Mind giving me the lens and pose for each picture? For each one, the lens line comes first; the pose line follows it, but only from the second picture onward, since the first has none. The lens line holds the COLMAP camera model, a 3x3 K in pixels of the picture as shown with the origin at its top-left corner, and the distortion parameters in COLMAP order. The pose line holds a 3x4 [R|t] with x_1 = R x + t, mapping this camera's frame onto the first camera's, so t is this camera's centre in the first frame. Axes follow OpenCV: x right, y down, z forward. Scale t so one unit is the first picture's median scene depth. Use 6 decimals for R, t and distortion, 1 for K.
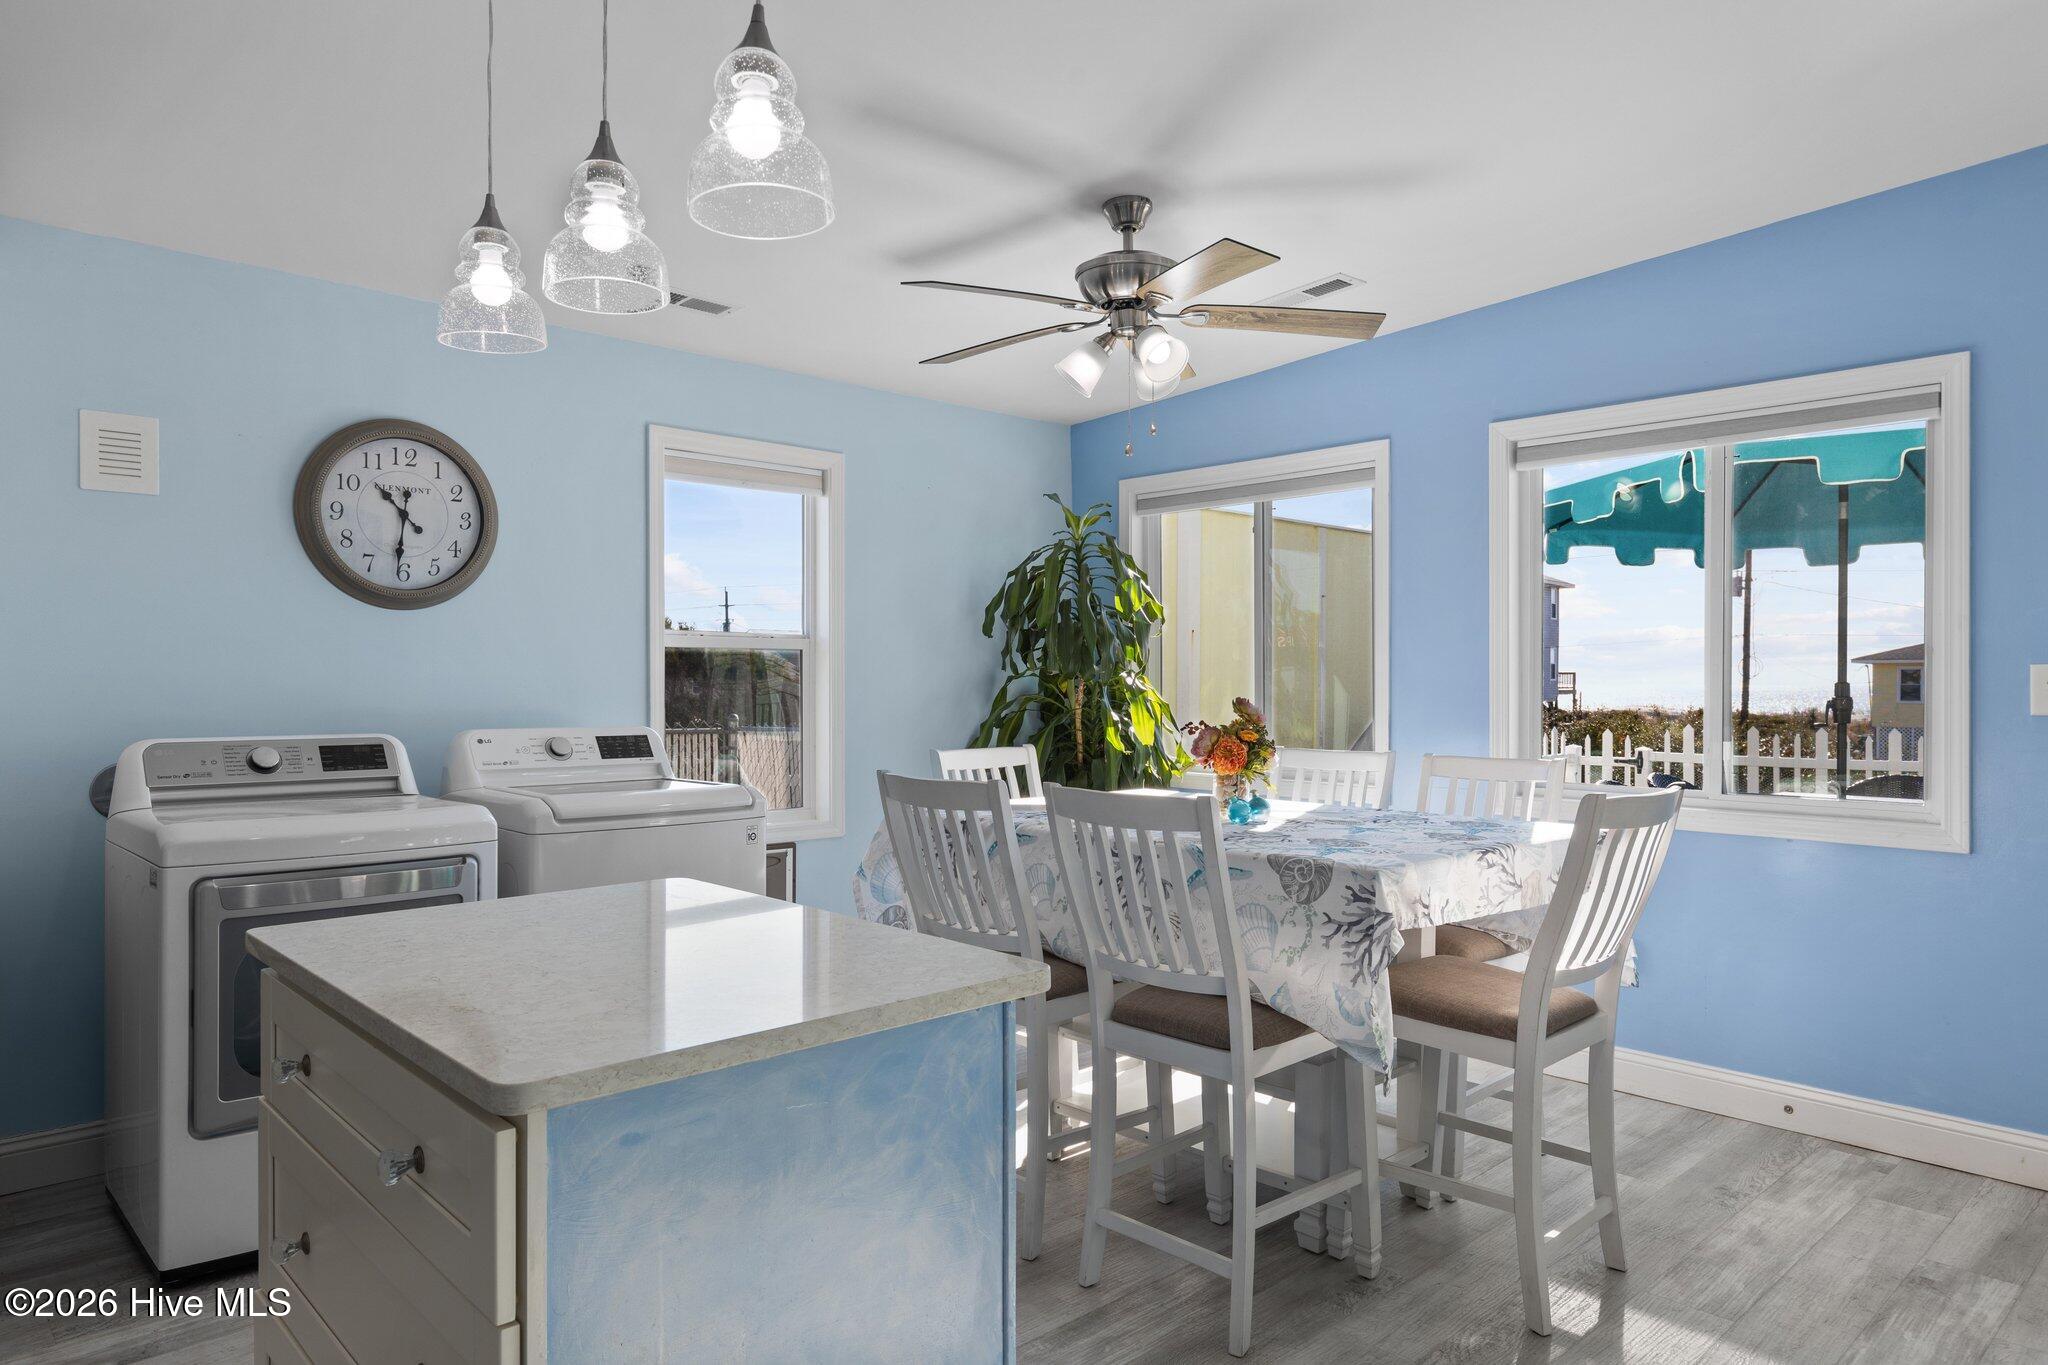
lens RADIAL K [[1270.6, 0, 1031.0], [0, 1270.6, 686.0], [0, 0, 1]] dist [0.002061, -0.001195]
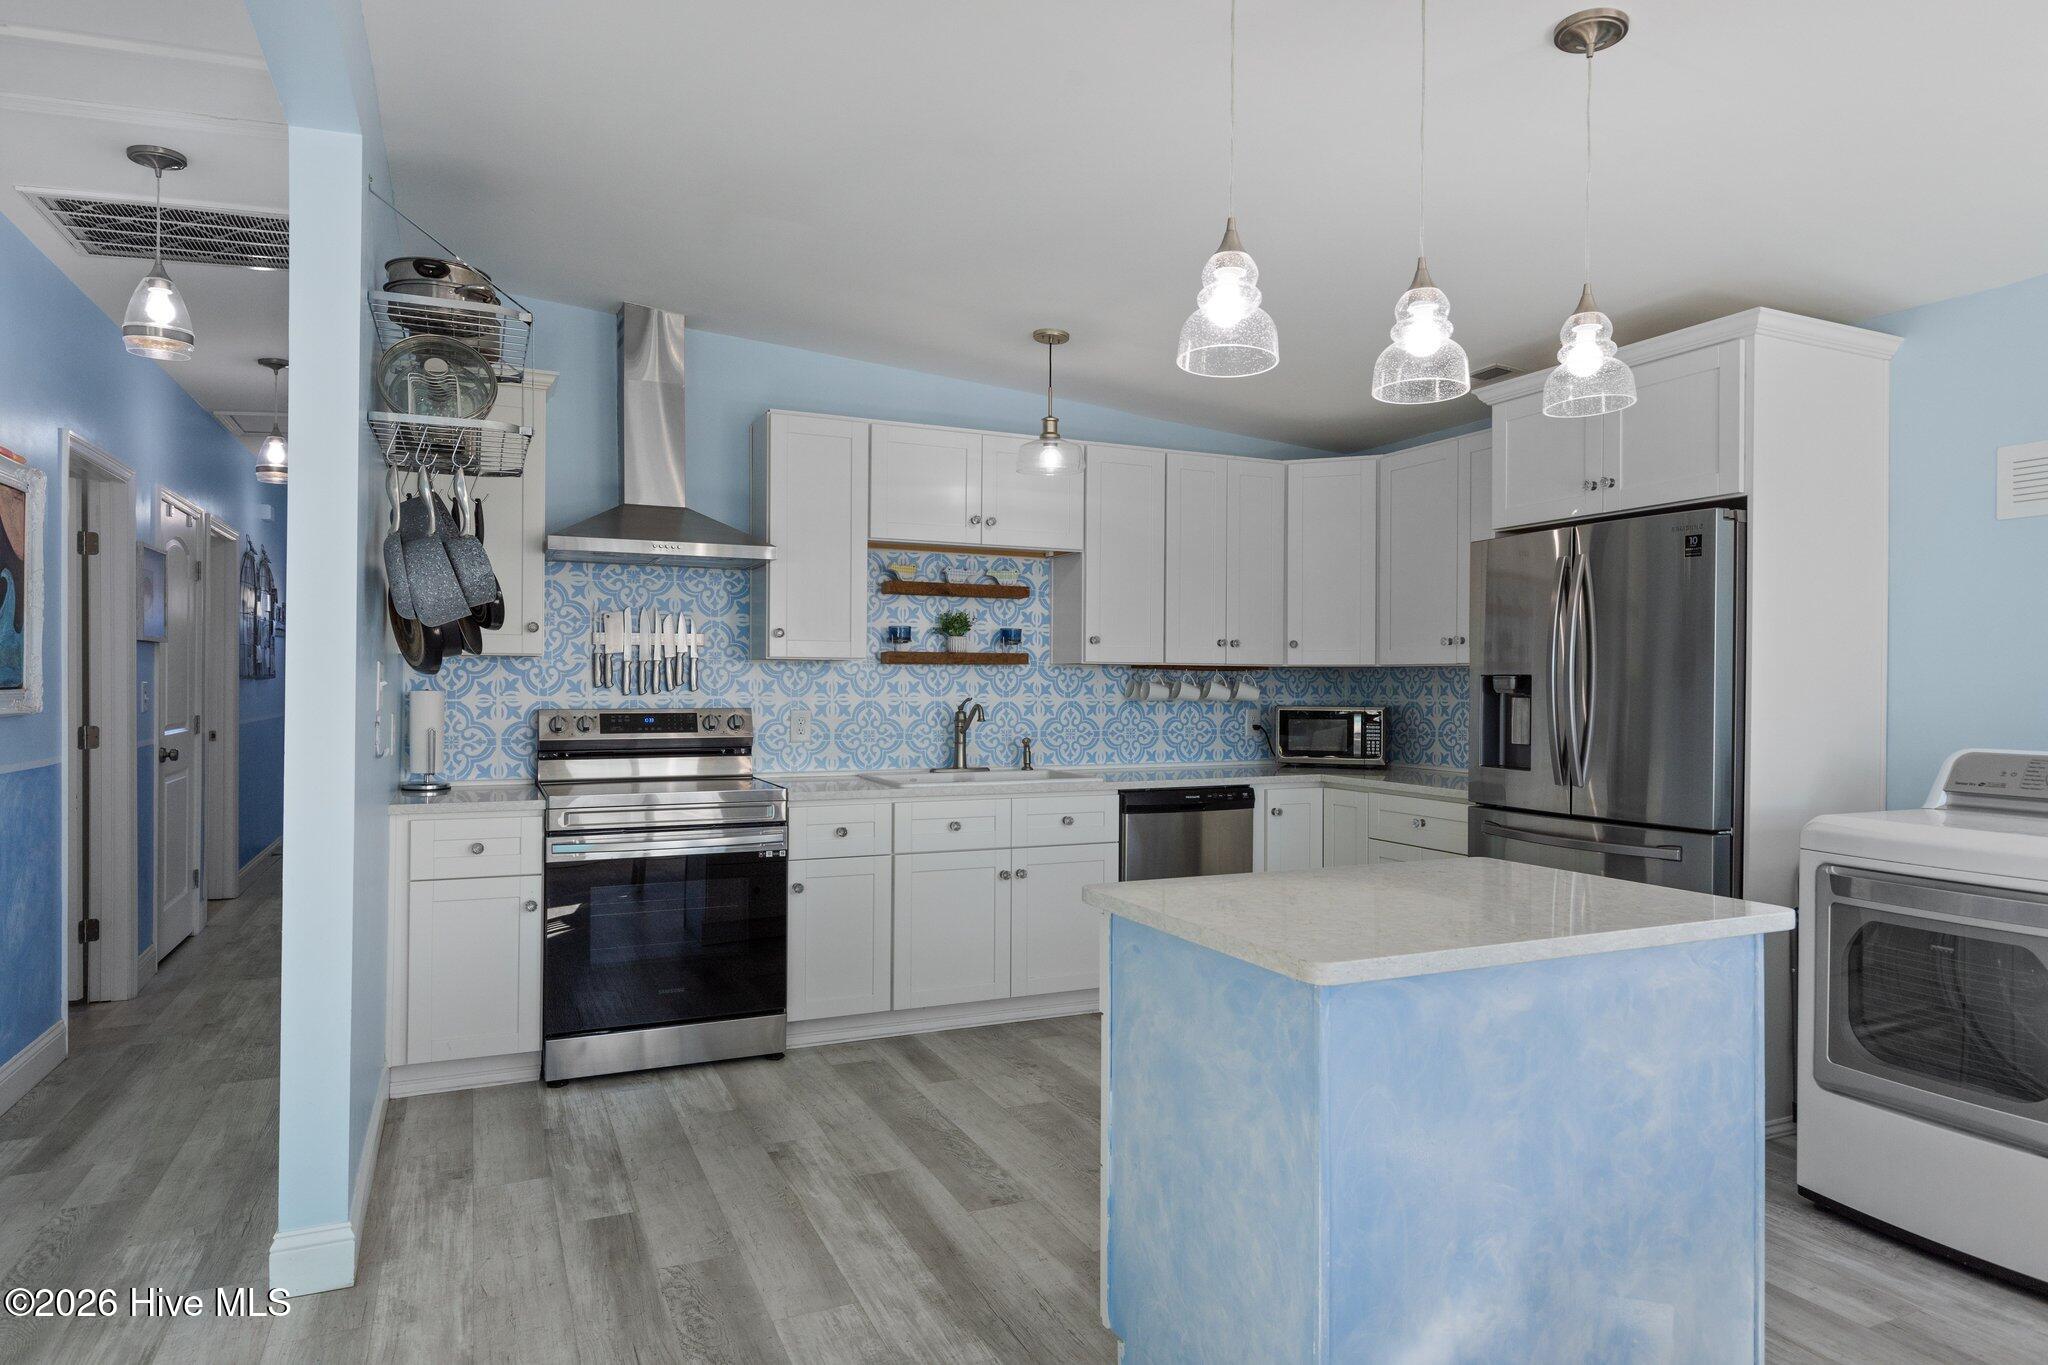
lens RADIAL K [[1206.6, 0, 1026.7], [0, 1206.6, 686.7], [0, 0, 1]] dist [0.006881, -0.001297]
pose [[-0.322622, -0.003918, -0.946520, 0.484222], [-0.011912, 0.999929, -0.000078, -0.000654], [0.946453, 0.011250, -0.322645, 0.515502]]
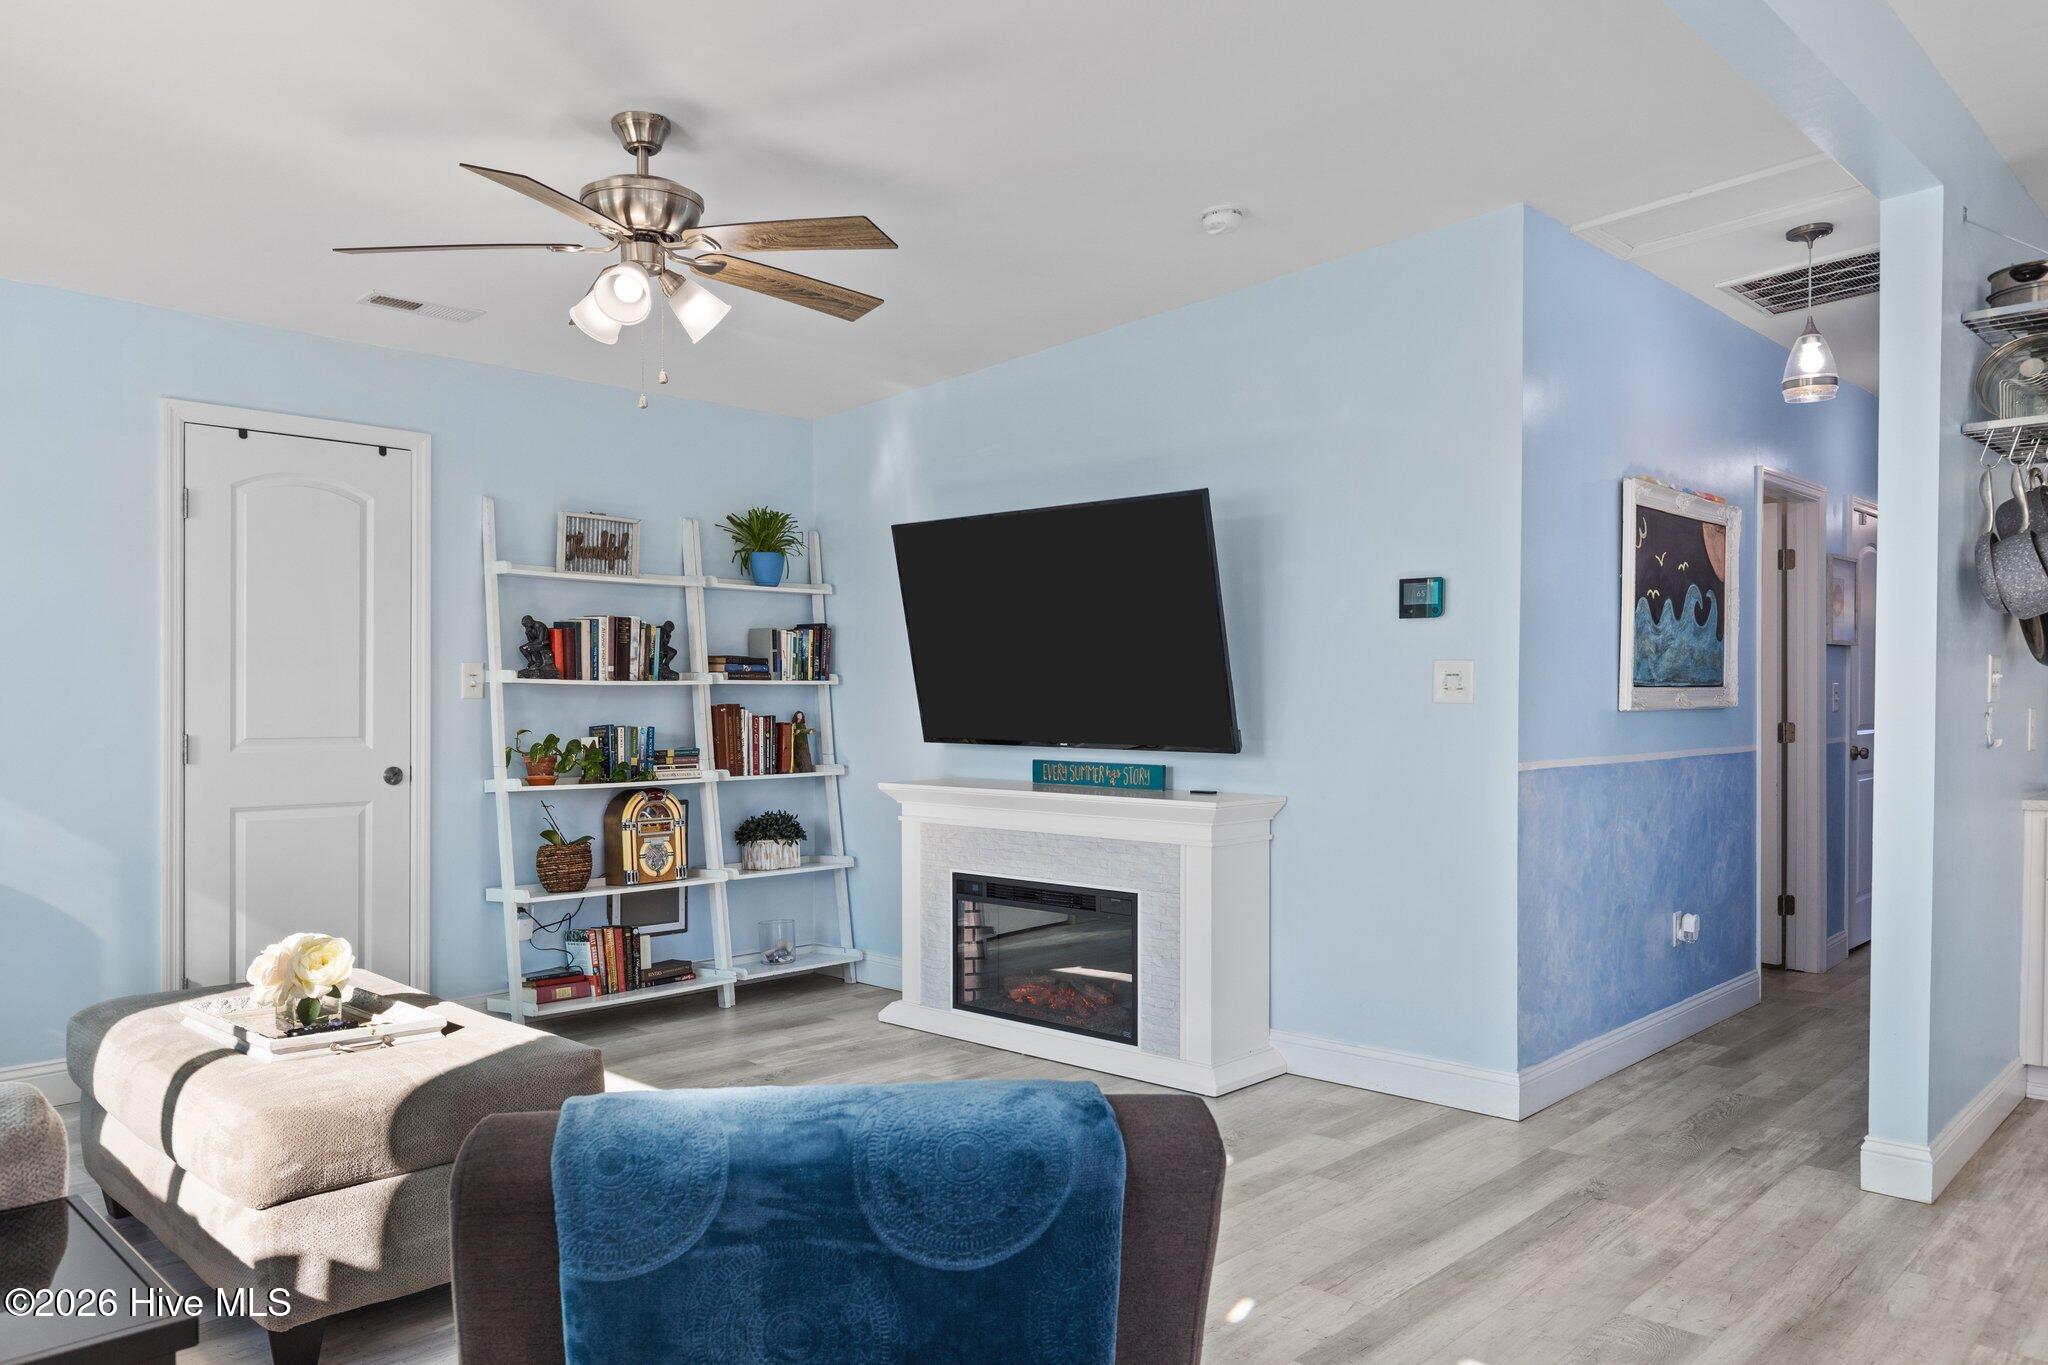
lens RADIAL K [[1455.4, 0, 1024.8], [0, 1455.4, 707.6], [0, 0, 1]] dist [-0.002293, -0.001307]
pose [[-0.998248, -0.004410, -0.058999, 0.604604], [-0.005332, 0.999866, 0.015493, 0.013823], [0.058923, 0.015780, -0.998138, 0.857018]]
